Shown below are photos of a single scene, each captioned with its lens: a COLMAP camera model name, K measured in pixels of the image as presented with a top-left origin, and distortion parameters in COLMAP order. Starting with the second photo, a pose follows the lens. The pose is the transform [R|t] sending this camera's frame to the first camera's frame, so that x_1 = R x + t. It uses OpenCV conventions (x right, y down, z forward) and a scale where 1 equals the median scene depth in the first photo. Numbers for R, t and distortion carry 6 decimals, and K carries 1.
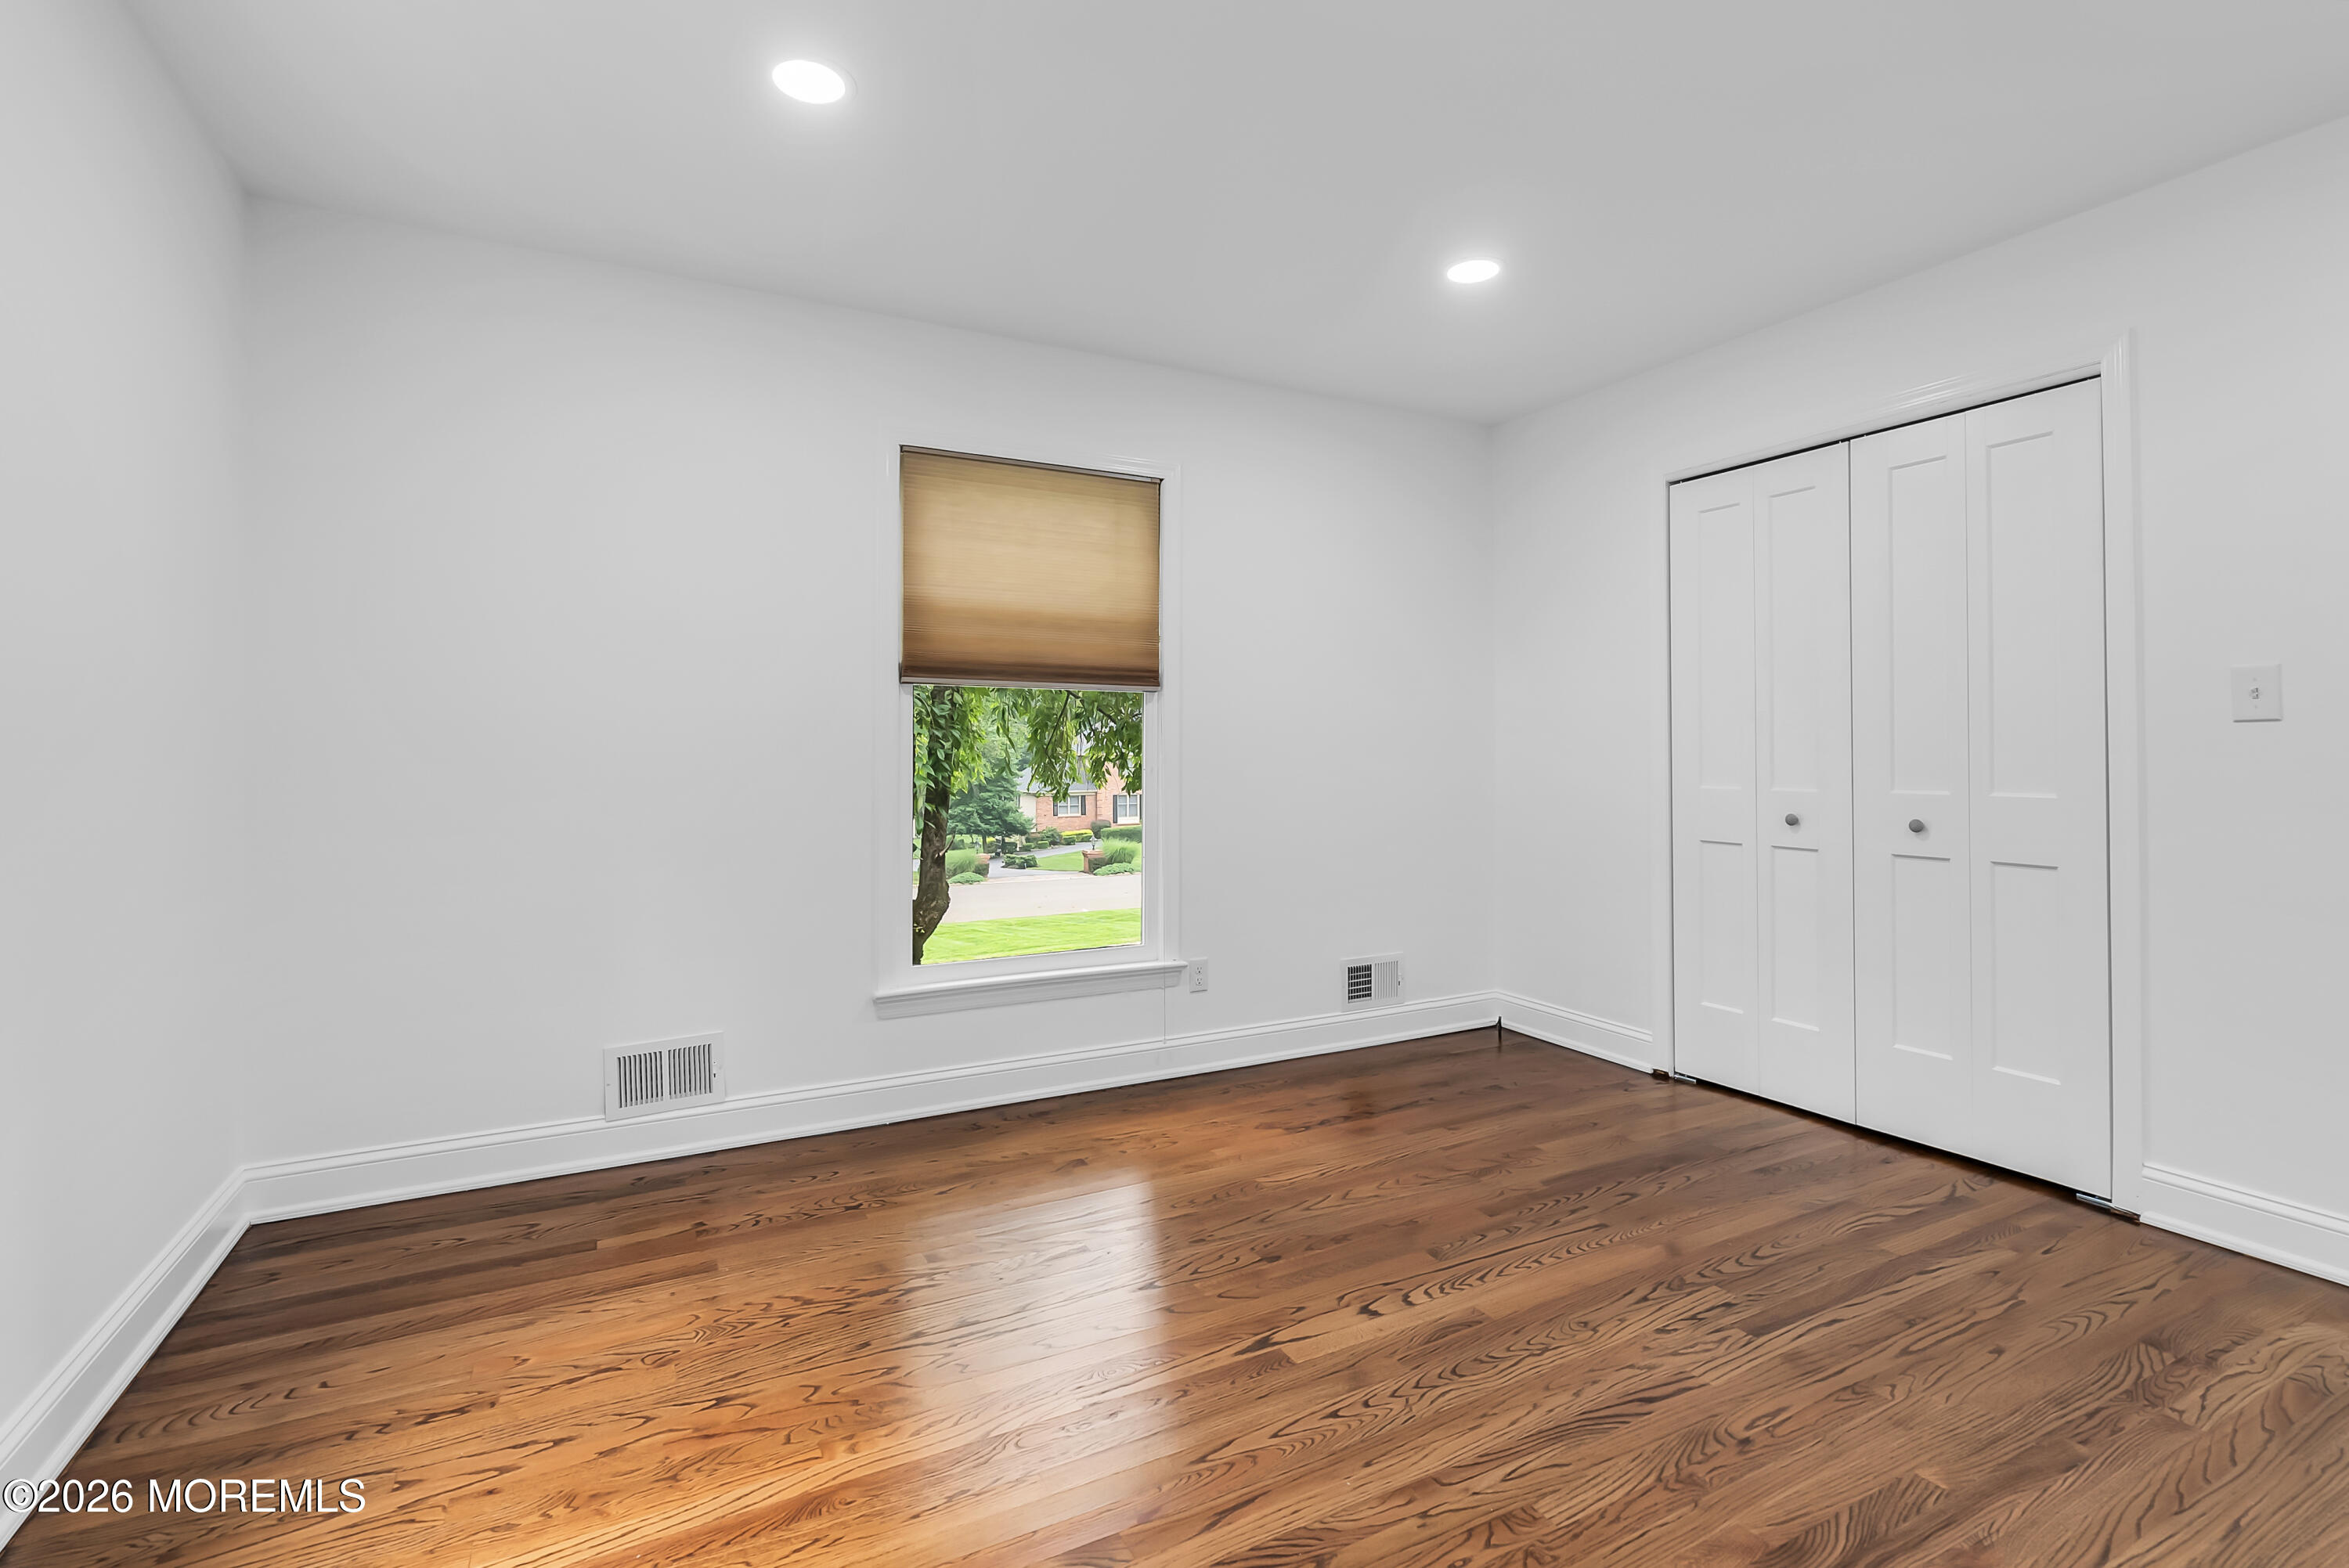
lens RADIAL K [[1075.5, 0, 1174.2], [0, 1075.5, 738.4], [0, 0, 1]] dist [-0.003346, 0.000184]
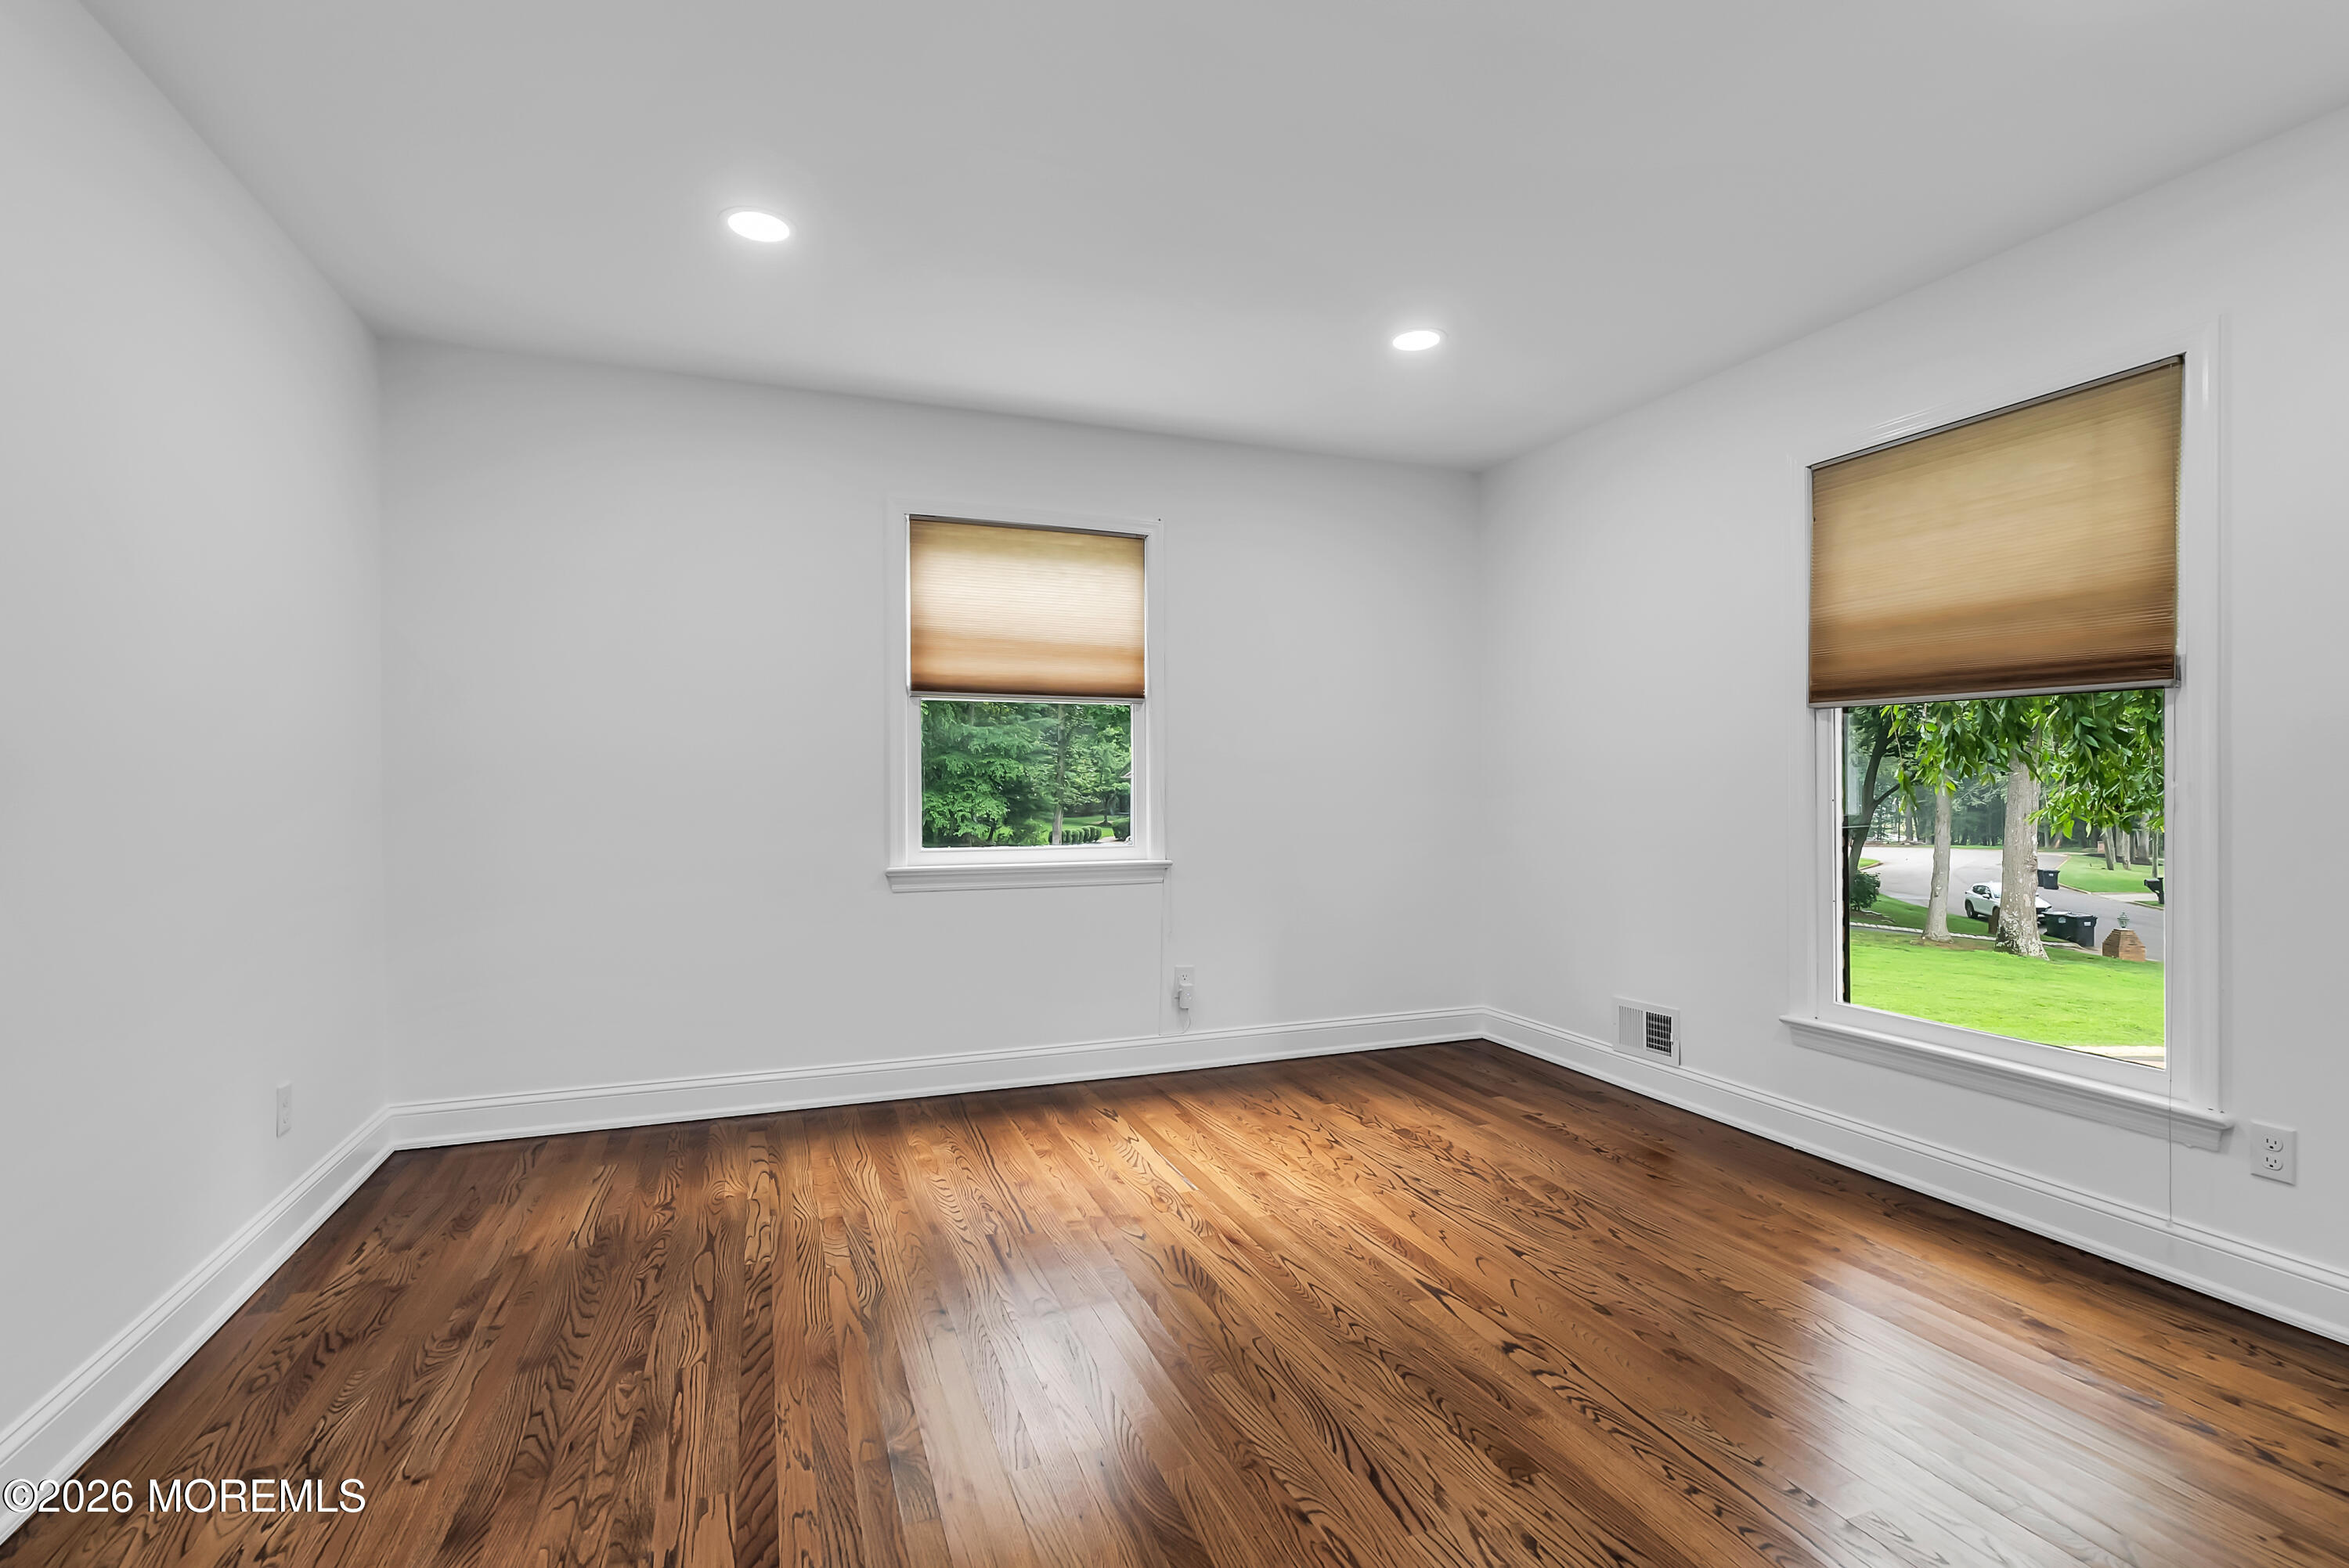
lens RADIAL K [[1065.2, 0, 1169.7], [0, 1065.2, 775.8], [0, 0, 1]] dist [-0.002665, 0.001154]
pose [[-0.116337, -0.001981, -0.993208, 0.775862], [0.015988, 0.999865, -0.003867, 0.003448], [0.993081, -0.016329, -0.116290, 0.527820]]
